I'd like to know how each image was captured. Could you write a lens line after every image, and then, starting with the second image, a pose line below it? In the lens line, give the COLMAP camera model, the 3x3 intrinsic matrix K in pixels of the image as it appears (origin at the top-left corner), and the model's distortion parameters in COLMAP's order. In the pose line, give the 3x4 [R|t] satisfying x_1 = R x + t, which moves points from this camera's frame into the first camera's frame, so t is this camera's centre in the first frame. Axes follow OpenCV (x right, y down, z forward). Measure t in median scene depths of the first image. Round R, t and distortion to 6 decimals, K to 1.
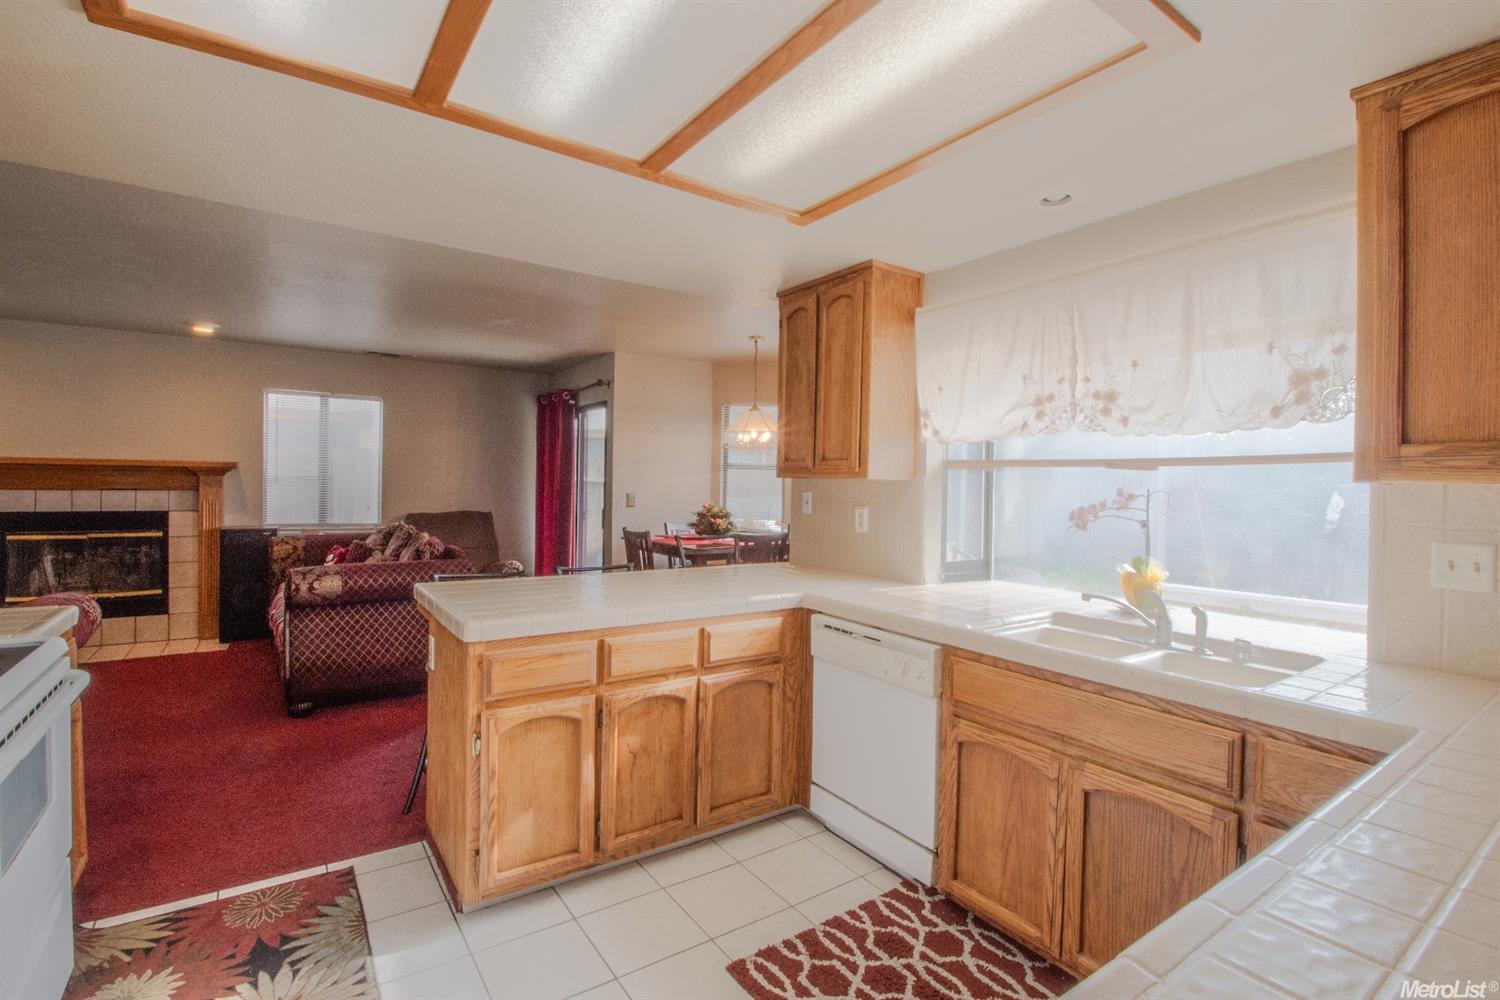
lens RADIAL K [[689.6, 0, 750.3], [0, 689.6, 493.9], [0, 0, 1]] dist [-0.003332, -0.010801]
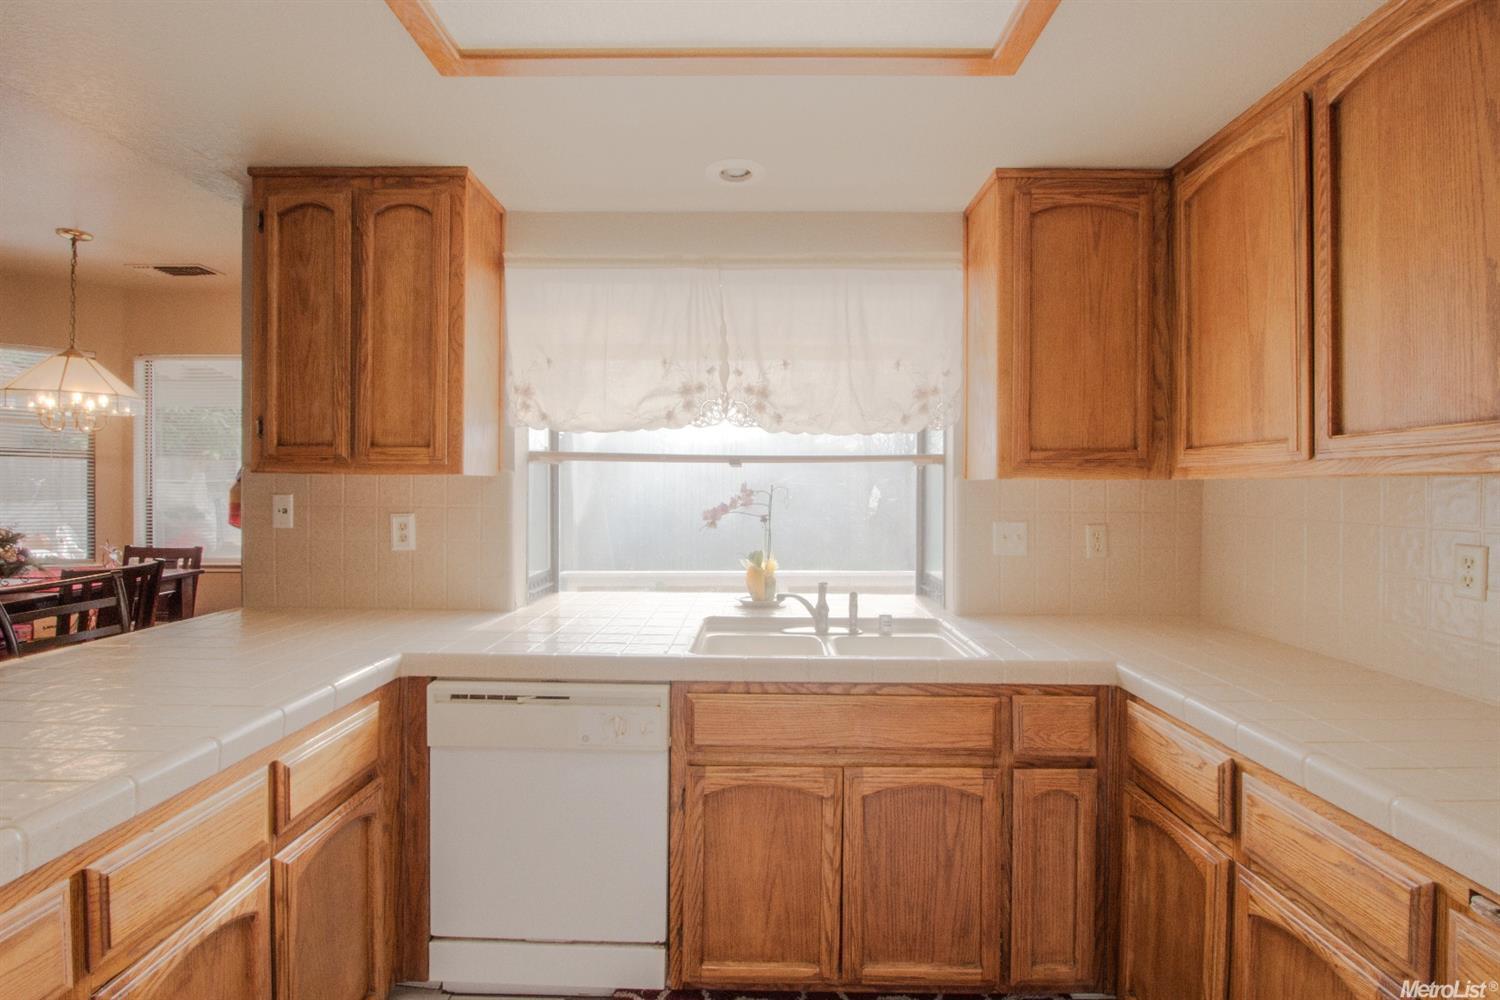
lens RADIAL K [[689.6, 0, 748.8], [0, 689.6, 493.2], [0, 0, 1]] dist [-0.003332, -0.010801]
pose [[0.576124, -0.023359, 0.817029, -0.290375], [0.015521, 0.999724, 0.017638, -0.013323], [-0.817215, 0.002519, 0.576327, 0.420889]]
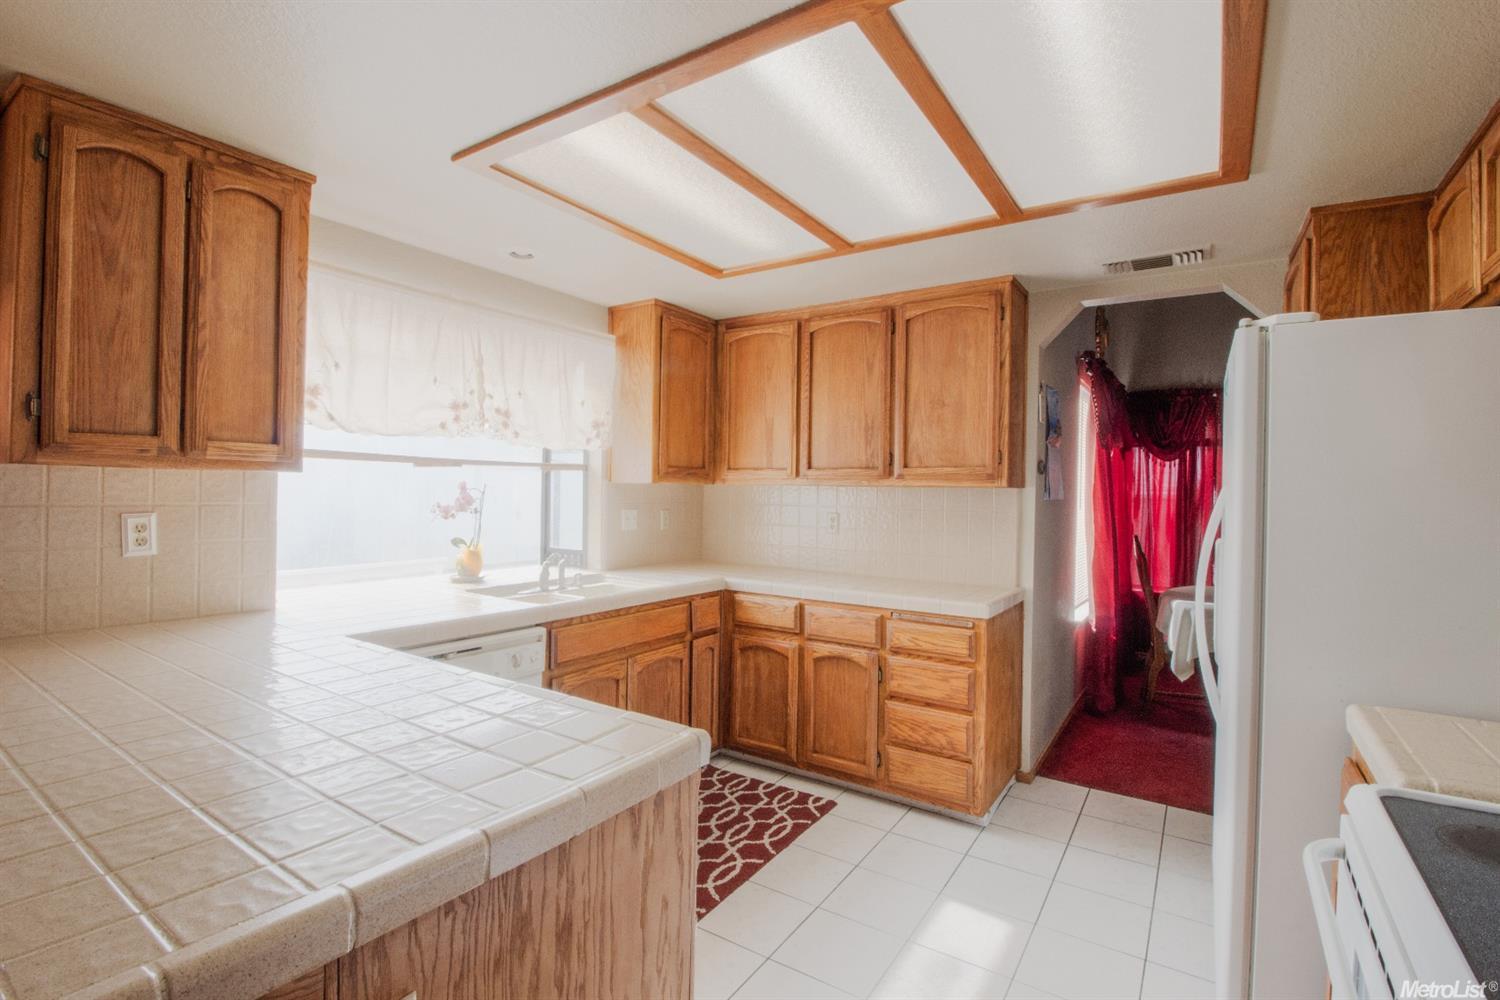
lens RADIAL K [[689.6, 0, 755.4], [0, 689.6, 491.4], [0, 0, 1]] dist [-0.003332, -0.010801]
pose [[-0.373833, -0.029134, 0.927038, -0.826215], [-0.014366, 0.999569, 0.025620, -0.033487], [-0.927385, -0.003740, -0.374091, 0.997687]]
